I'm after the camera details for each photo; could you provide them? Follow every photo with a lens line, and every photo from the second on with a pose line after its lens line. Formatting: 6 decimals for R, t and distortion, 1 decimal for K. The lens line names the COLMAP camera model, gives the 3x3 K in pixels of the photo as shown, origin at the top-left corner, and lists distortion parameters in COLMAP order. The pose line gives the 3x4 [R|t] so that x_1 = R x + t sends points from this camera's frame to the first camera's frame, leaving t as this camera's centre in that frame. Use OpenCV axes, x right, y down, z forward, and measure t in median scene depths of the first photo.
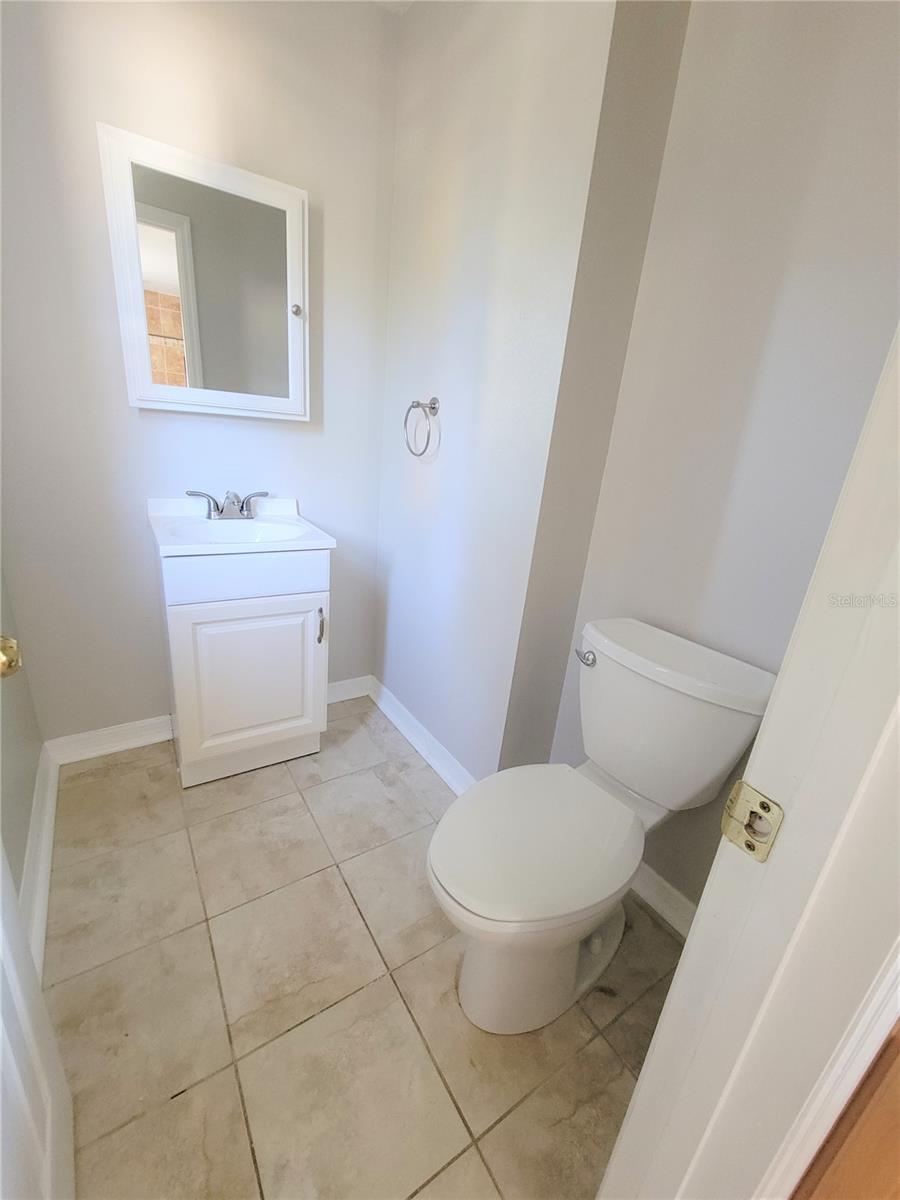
lens RADIAL K [[490.2, 0, 447.3], [0, 490.2, 604.0], [0, 0, 1]] dist [0.001723, 0.000211]
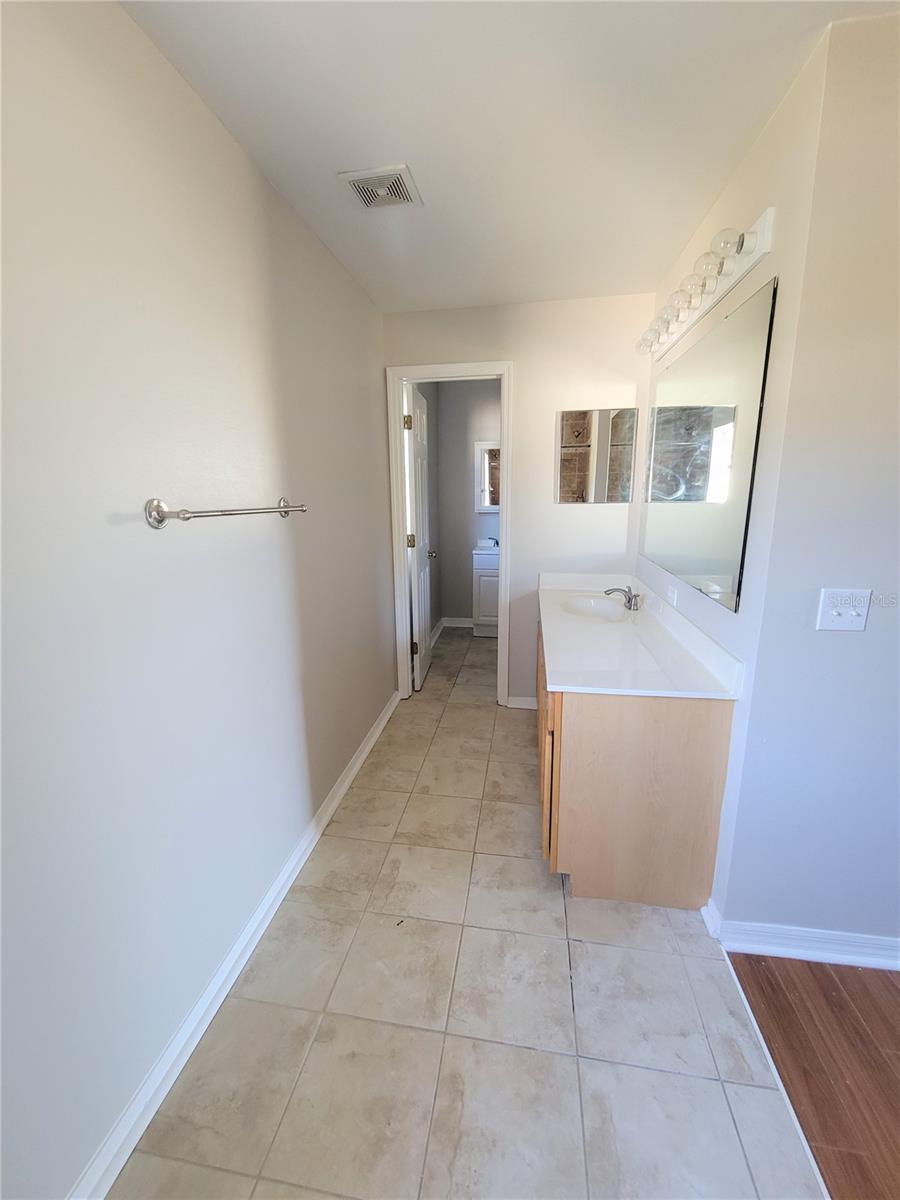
lens RADIAL K [[490.2, 0, 449.7], [0, 490.2, 598.6], [0, 0, 1]] dist [0.001723, 0.000211]
pose [[0.732550, 0.045498, -0.679191, 1.526810], [-0.150596, 0.983872, -0.096519, 0.524946], [0.663846, 0.172989, 0.727587, -1.447075]]
